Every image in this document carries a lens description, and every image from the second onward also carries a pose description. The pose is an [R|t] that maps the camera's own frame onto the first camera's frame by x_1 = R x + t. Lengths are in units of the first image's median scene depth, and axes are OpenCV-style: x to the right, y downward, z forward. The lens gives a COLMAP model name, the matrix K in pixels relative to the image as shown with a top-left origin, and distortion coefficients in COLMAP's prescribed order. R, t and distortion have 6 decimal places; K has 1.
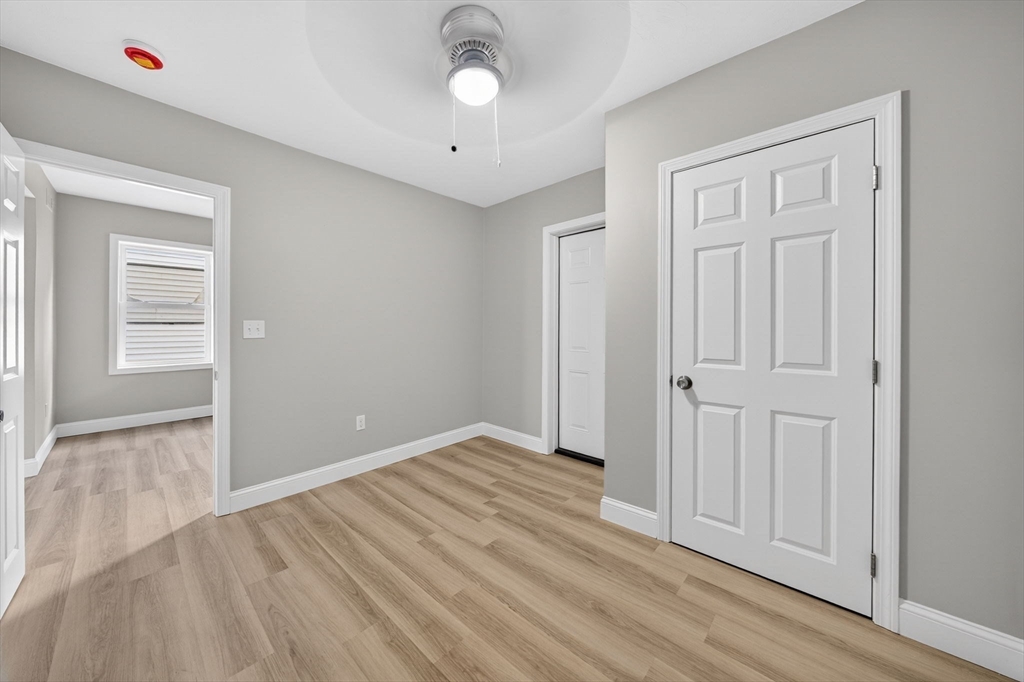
lens RADIAL K [[350.7, 0, 510.4], [0, 350.7, 346.4], [0, 0, 1]] dist [-0.001743, -0.000118]
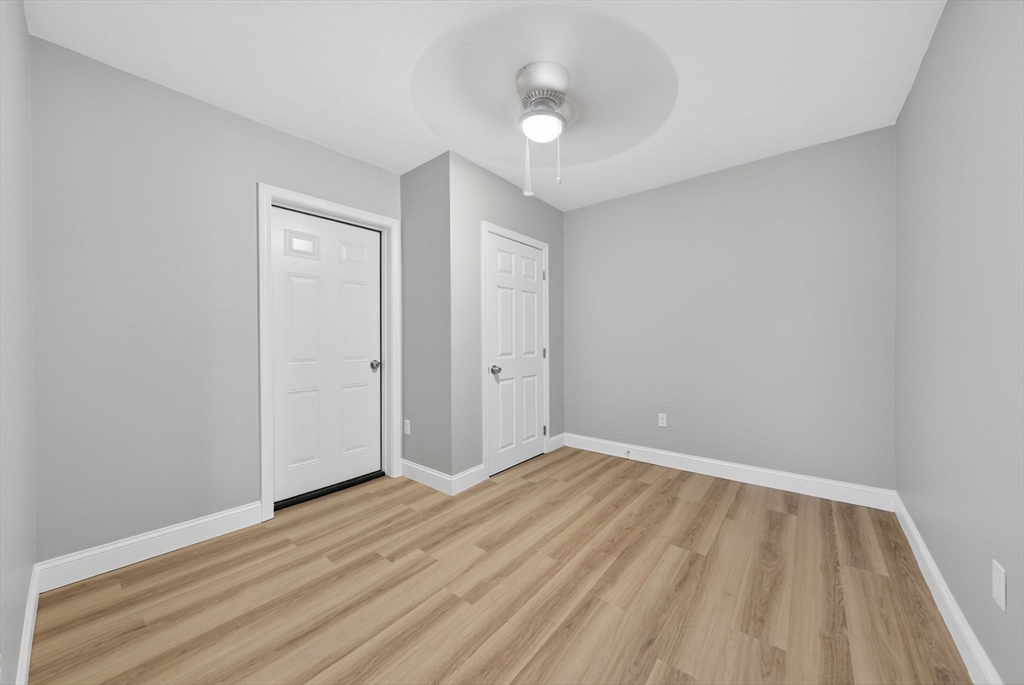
lens RADIAL K [[350.7, 0, 510.4], [0, 350.7, 347.9], [0, 0, 1]] dist [-0.001743, -0.000118]
pose [[-0.028376, -0.025106, 0.999282, -1.065721], [0.057799, 0.997971, 0.026714, -0.046070], [-0.997925, 0.058516, -0.026867, 0.904453]]
